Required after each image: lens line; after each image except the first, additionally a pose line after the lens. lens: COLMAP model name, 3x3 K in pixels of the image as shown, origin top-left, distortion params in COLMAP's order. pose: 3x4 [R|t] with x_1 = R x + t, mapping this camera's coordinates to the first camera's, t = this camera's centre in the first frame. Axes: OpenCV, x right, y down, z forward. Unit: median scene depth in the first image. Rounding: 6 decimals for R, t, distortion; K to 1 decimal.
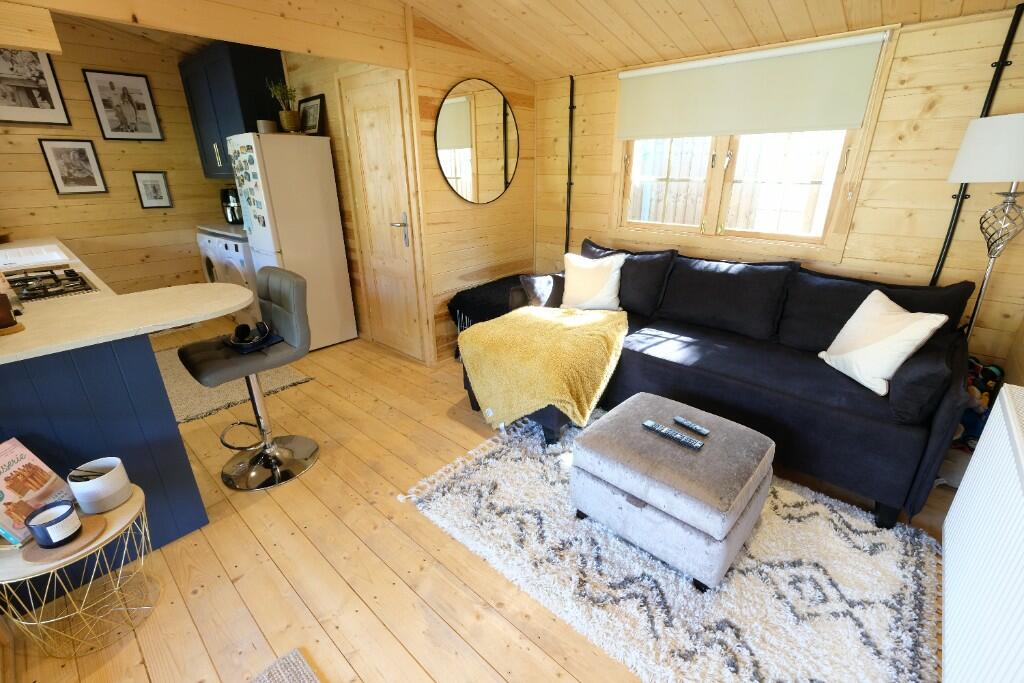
lens RADIAL K [[445.5, 0, 510.7], [0, 445.5, 333.1], [0, 0, 1]] dist [-0.002357, 0.001215]
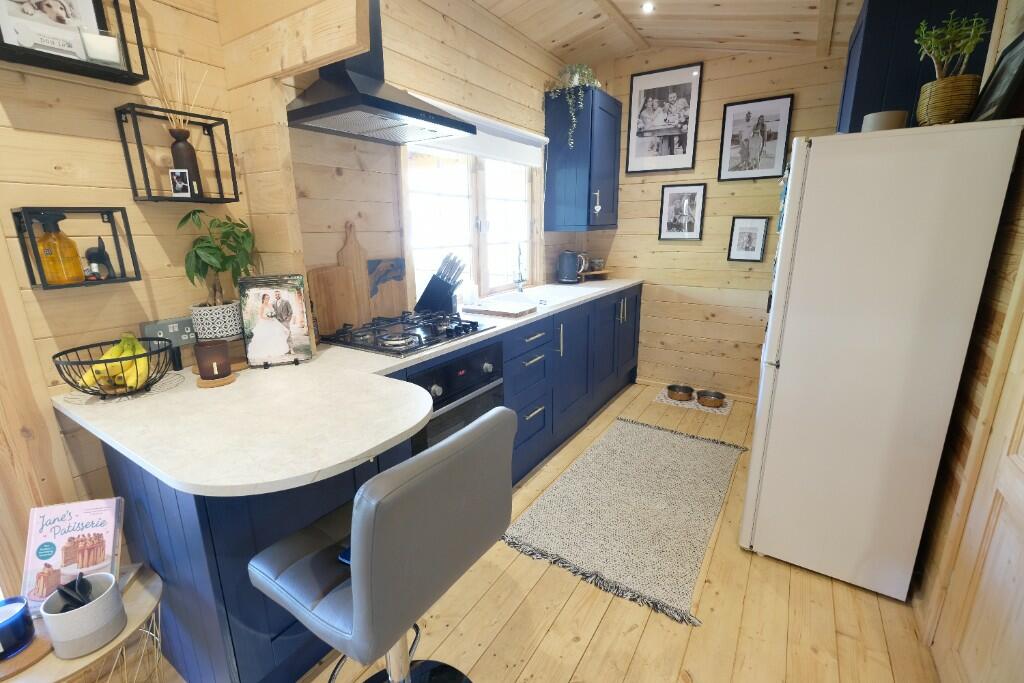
lens RADIAL K [[445.5, 0, 515.9], [0, 445.5, 337.4], [0, 0, 1]] dist [-0.002357, 0.001215]
pose [[0.178380, 0.242965, -0.953493, -0.078735], [-0.335932, 0.925848, 0.173074, -0.174874], [0.924841, 0.289436, 0.246773, 0.522666]]
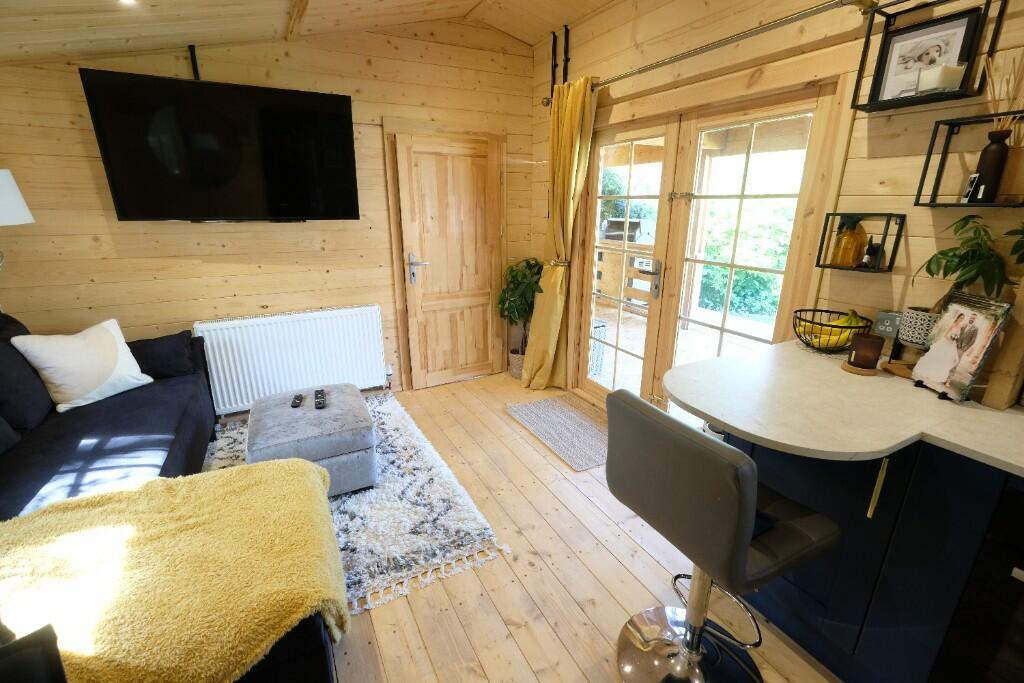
lens RADIAL K [[445.5, 0, 505.1], [0, 445.5, 334.5], [0, 0, 1]] dist [-0.002357, 0.001215]
pose [[-0.938274, -0.091181, 0.333658, -0.276305], [0.129963, 0.801015, 0.584367, -0.295173], [-0.320549, 0.591660, -0.739721, 0.767816]]
